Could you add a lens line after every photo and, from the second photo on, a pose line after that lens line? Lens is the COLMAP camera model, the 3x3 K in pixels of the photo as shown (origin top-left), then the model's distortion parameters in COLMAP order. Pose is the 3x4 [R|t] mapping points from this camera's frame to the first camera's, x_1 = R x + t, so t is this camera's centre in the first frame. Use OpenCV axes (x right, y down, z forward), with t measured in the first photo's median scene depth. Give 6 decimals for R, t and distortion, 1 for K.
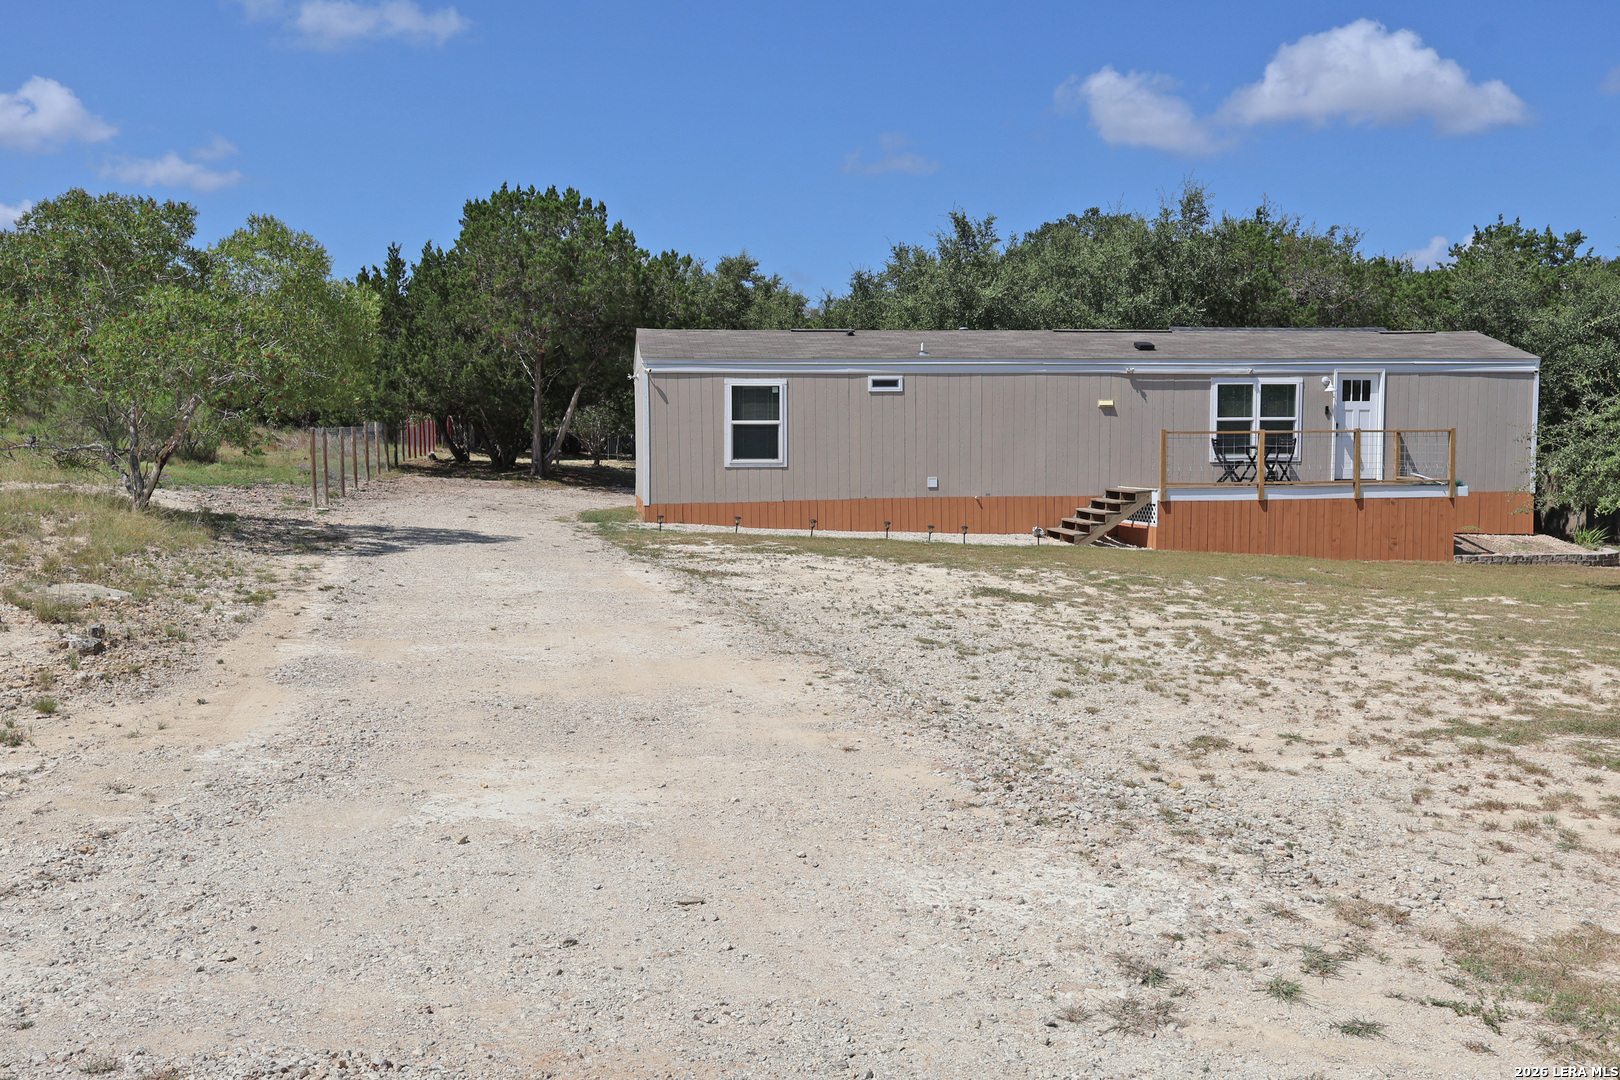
lens RADIAL K [[1464.9, 0, 807.4], [0, 1464.9, 548.0], [0, 0, 1]] dist [0.003438, -0.008319]
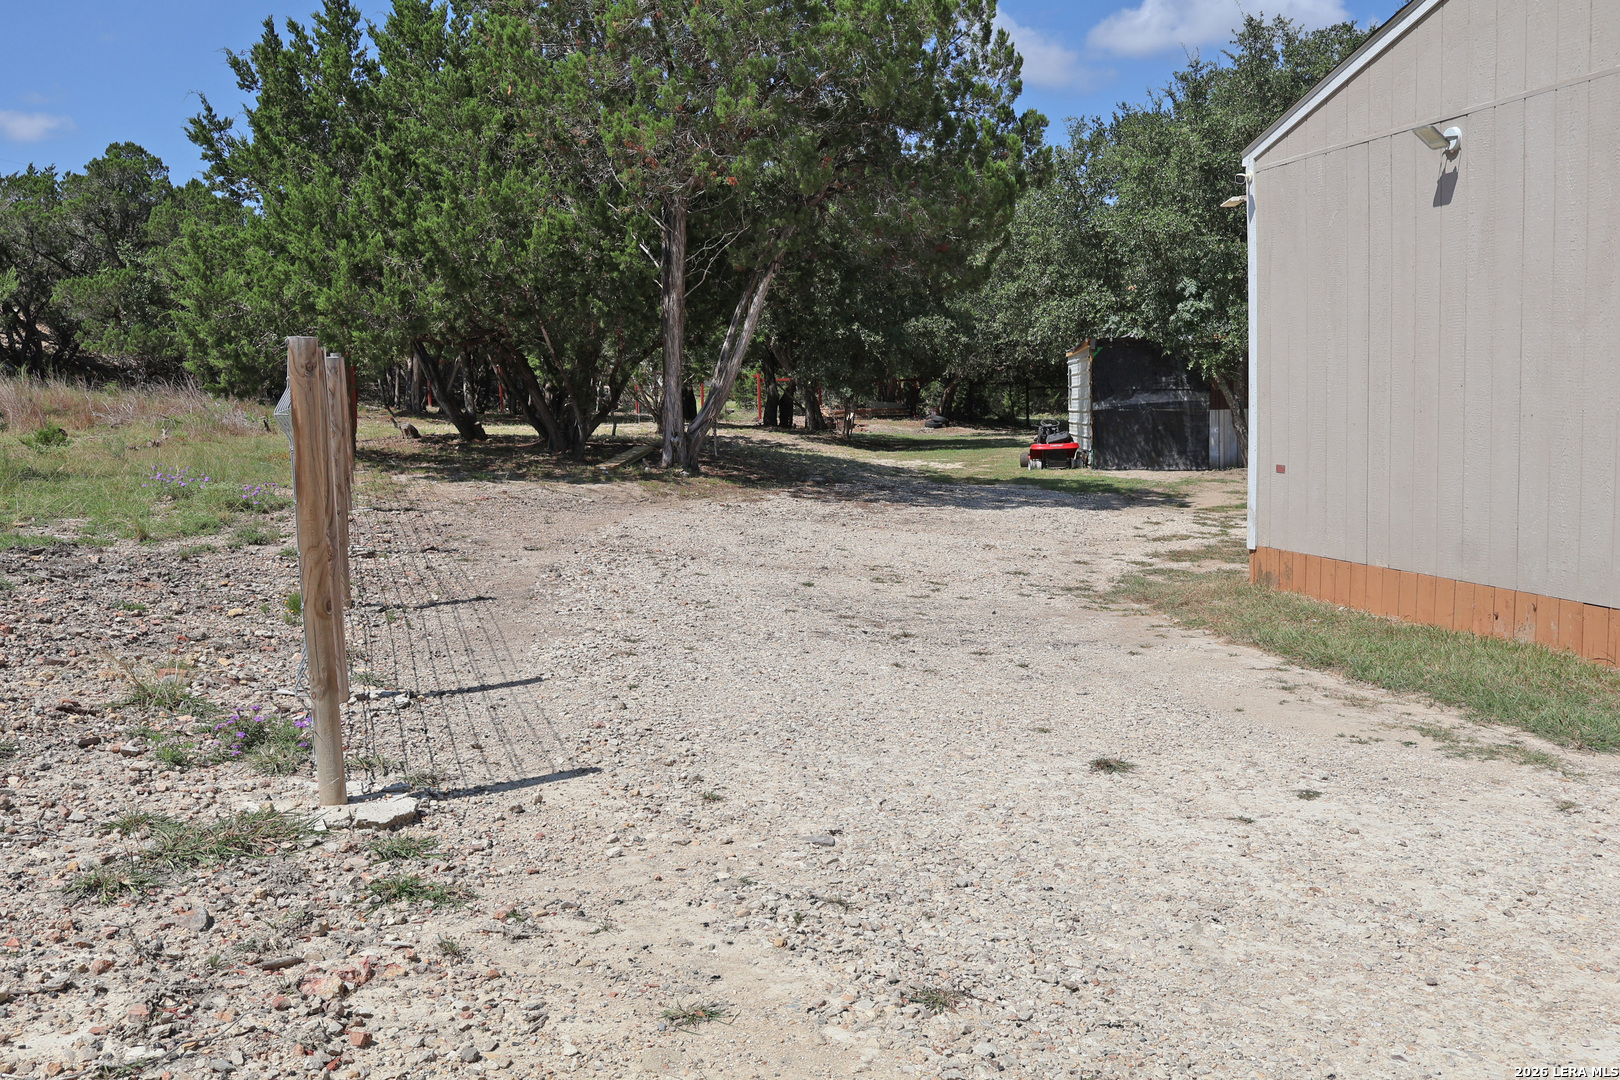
lens RADIAL K [[1464.9, 0, 808.3], [0, 1464.9, 532.9], [0, 0, 1]] dist [0.003438, -0.008319]
pose [[0.993851, -0.046129, 0.100659, -0.188057], [0.043190, 0.998580, 0.031185, -0.040089], [-0.101954, -0.026646, 0.994432, 0.522135]]
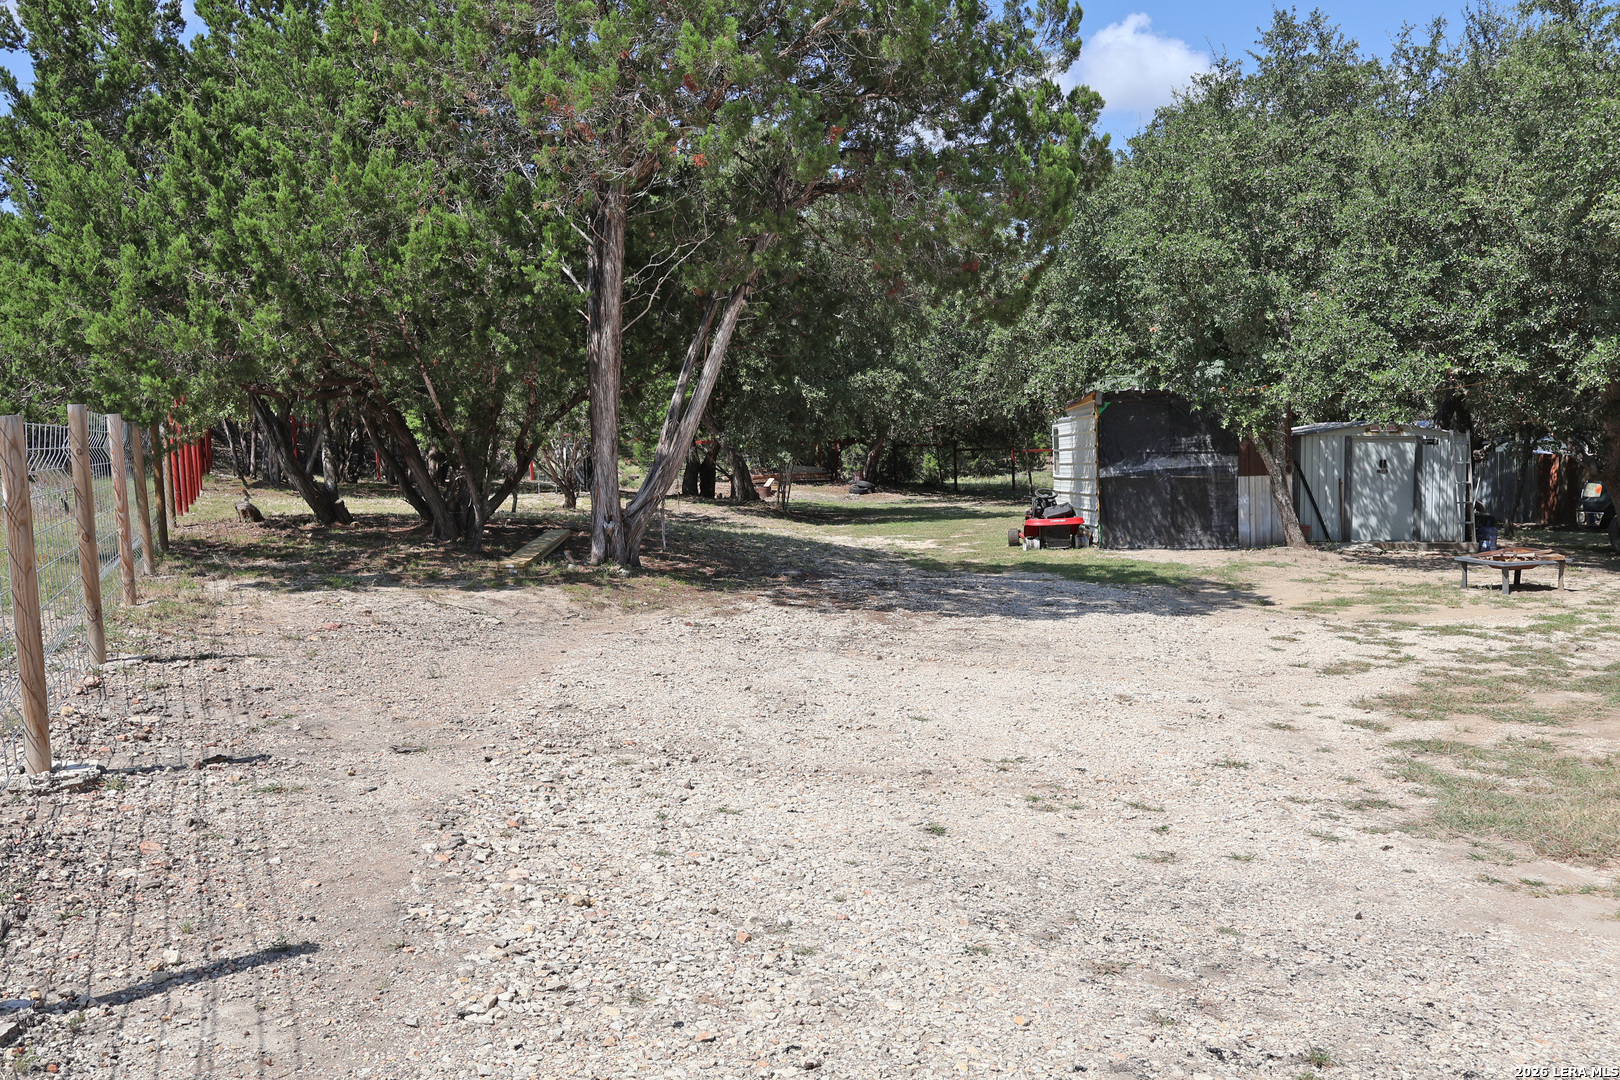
lens RADIAL K [[1464.9, 0, 818.8], [0, 1464.9, 537.2], [0, 0, 1]] dist [0.003438, -0.008319]
pose [[0.981425, -0.052345, 0.184567, -0.196855], [0.053982, 0.998534, -0.003850, -0.050112], [-0.184095, 0.013742, 0.982812, 0.642404]]
